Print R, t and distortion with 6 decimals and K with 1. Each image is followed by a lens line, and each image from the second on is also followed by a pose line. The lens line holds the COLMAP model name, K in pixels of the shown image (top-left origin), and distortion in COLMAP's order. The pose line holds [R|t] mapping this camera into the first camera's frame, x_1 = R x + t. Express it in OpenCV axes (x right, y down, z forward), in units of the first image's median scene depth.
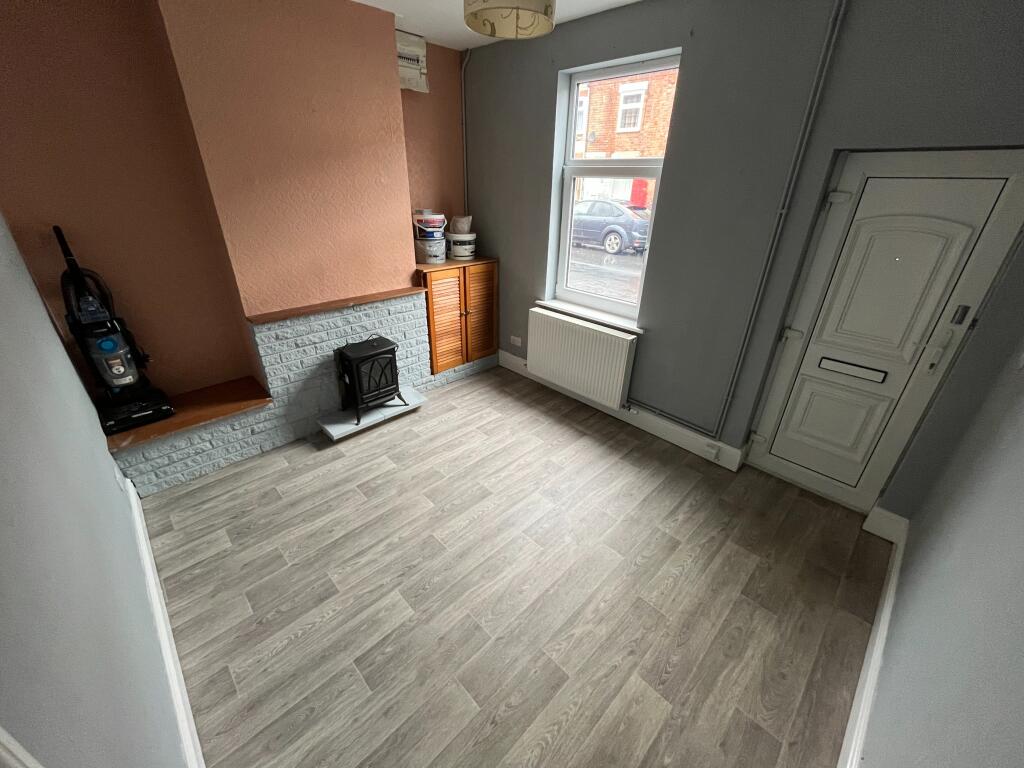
lens RADIAL K [[412.1, 0, 517.5], [0, 412.1, 388.2], [0, 0, 1]] dist [-0.000866, -0.000425]
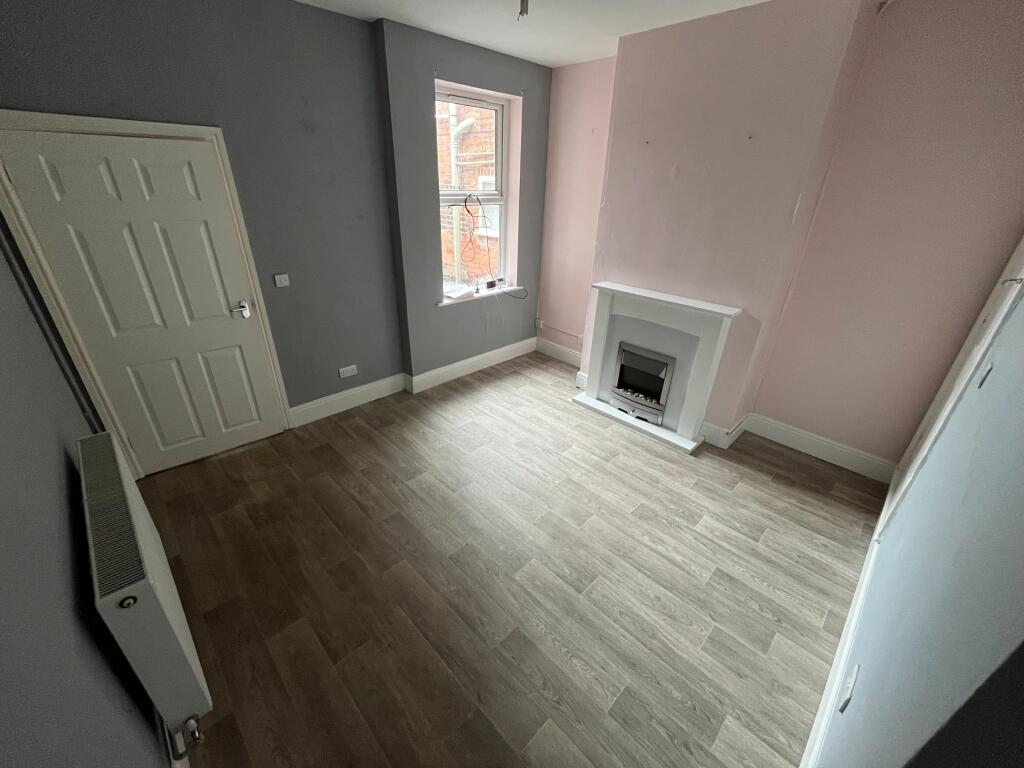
lens RADIAL K [[412.1, 0, 512.9], [0, 412.1, 384.2], [0, 0, 1]] dist [-0.000866, -0.000425]
pose [[0.000949, -0.447934, 0.894066, -1.199694], [0.453770, 0.796912, 0.398777, -0.574498], [-0.891118, 0.405322, 0.204015, 1.071612]]
